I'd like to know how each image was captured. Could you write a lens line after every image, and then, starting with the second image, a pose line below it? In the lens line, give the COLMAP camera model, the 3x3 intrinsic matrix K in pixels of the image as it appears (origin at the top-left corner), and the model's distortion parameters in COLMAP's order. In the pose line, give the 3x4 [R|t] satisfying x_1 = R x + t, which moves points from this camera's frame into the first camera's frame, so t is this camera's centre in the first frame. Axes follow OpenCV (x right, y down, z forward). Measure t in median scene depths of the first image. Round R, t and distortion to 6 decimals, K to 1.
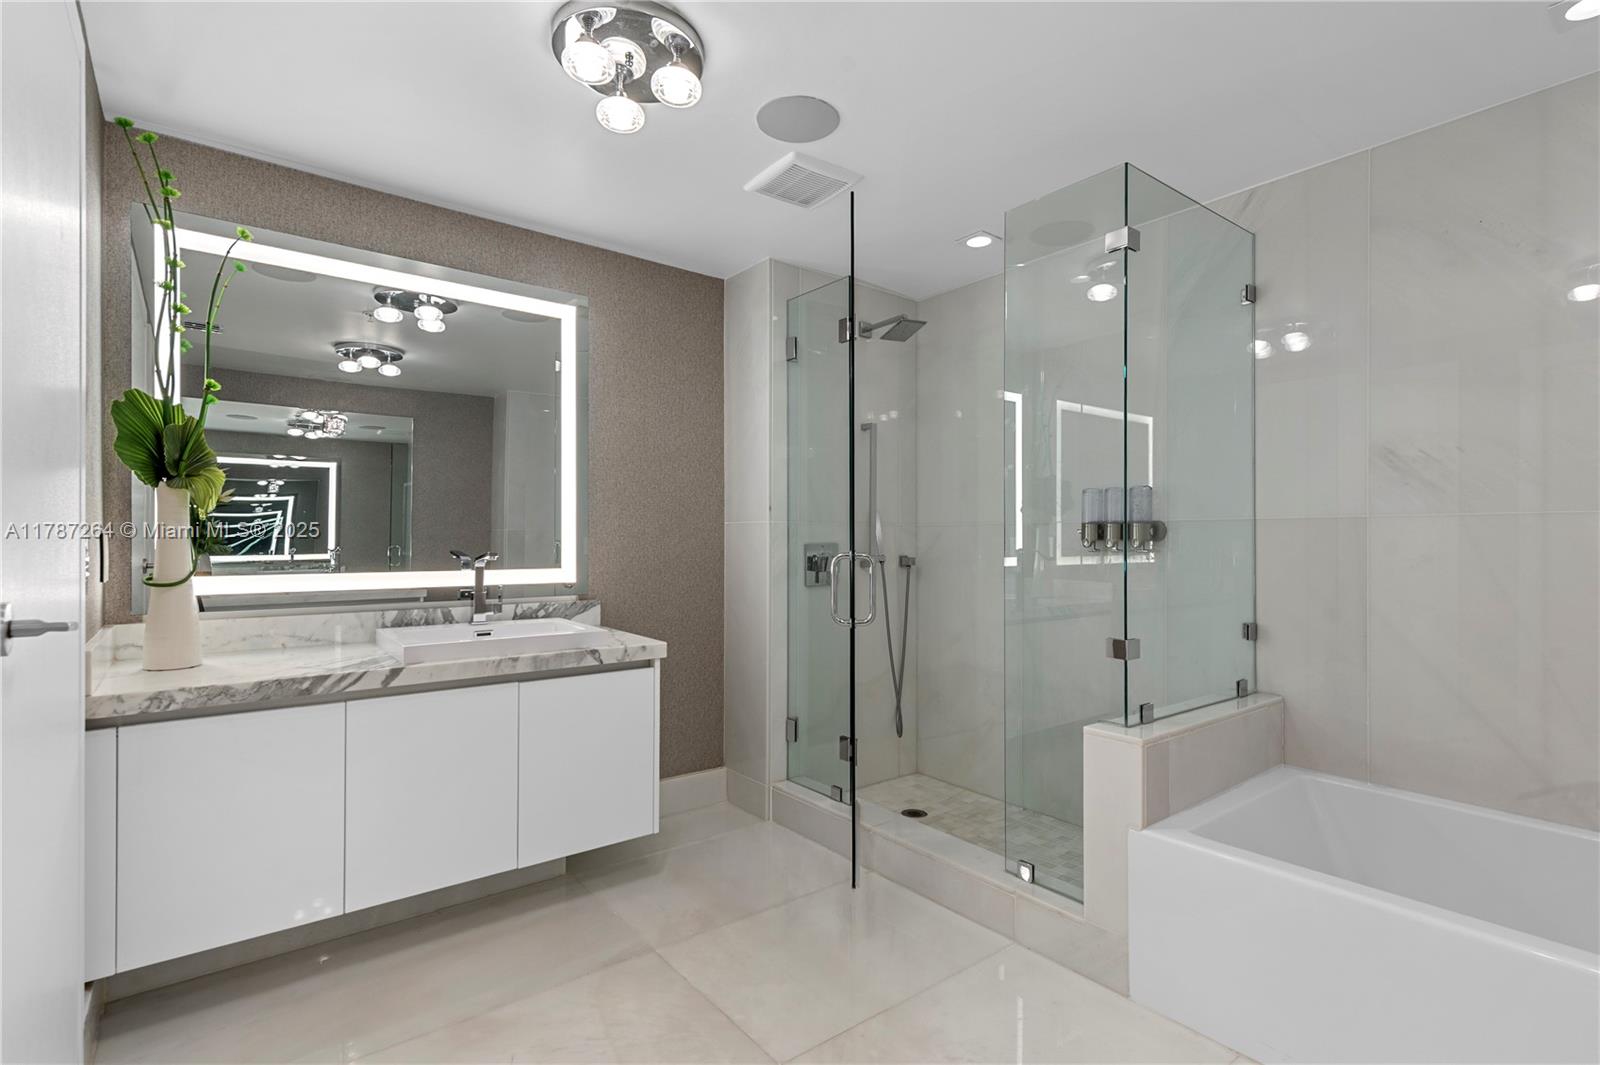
lens RADIAL K [[748.6, 0, 800.1], [0, 748.6, 544.7], [0, 0, 1]] dist [0.000292, 0.000044]
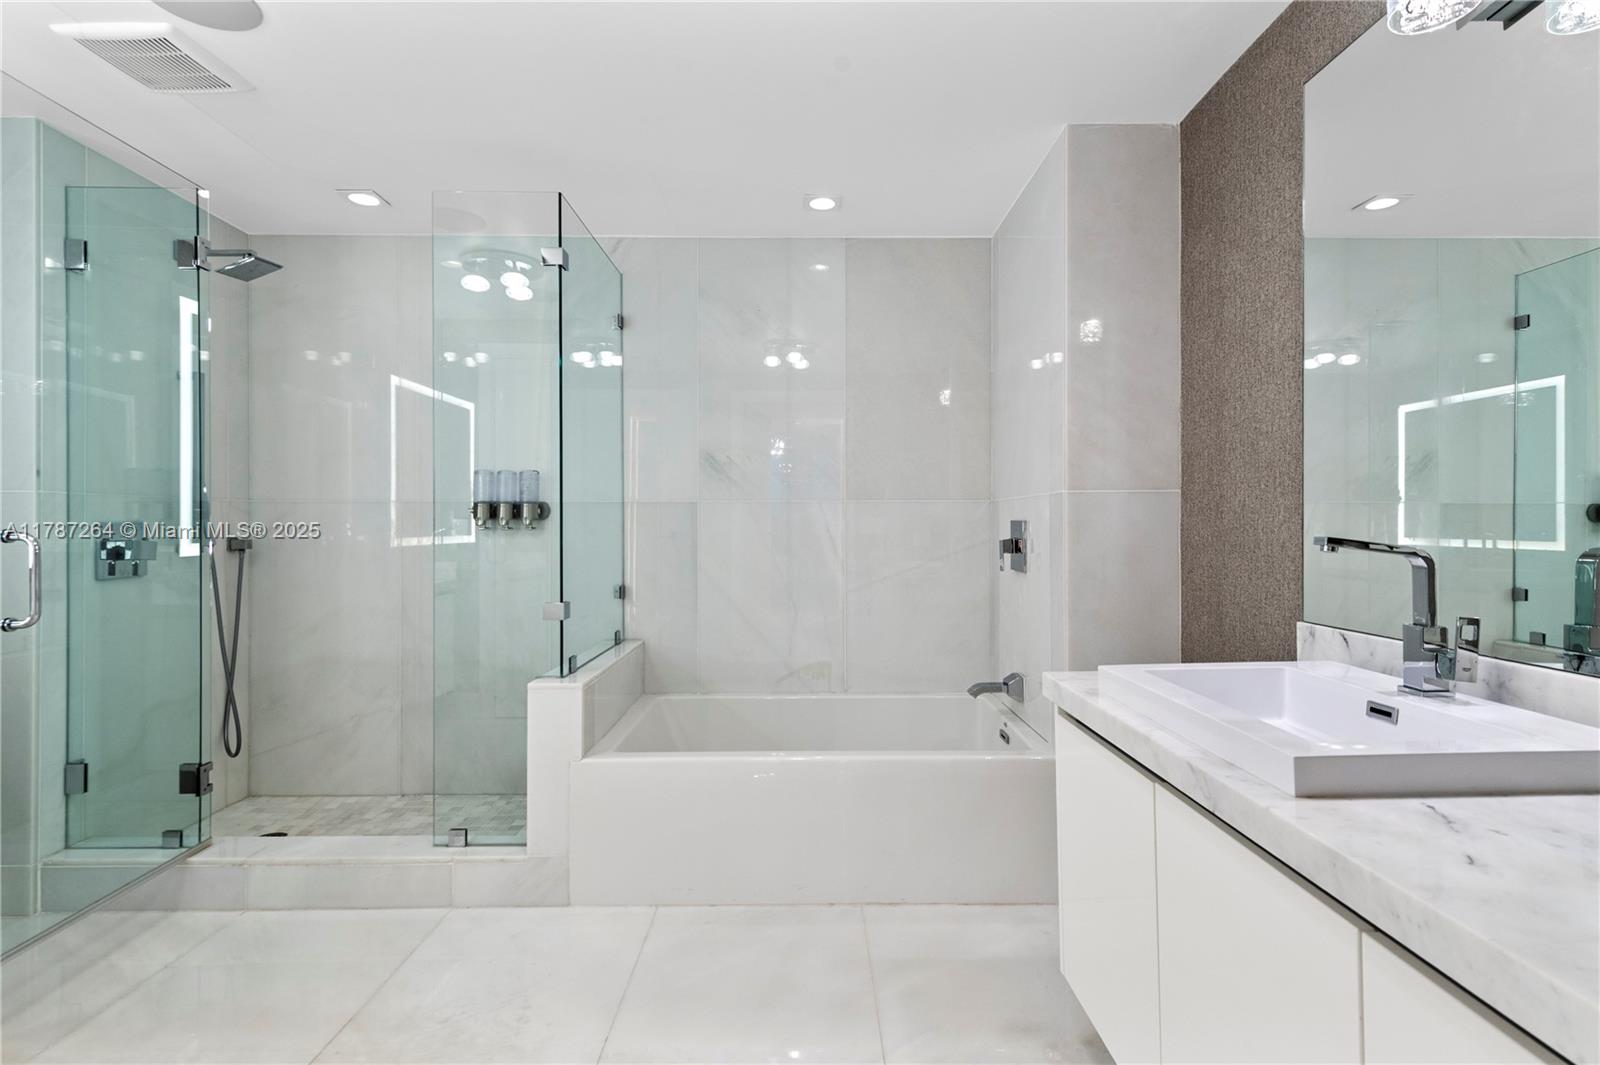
lens RADIAL K [[758.6, 0, 800.0], [0, 758.6, 532.5], [0, 0, 1]] dist [-0.000226, -0.001095]
pose [[0.614401, -0.009918, 0.788931, -0.183809], [0.005065, 0.999950, 0.008627, 0.006152], [-0.788977, -0.001305, 0.614421, -0.013205]]
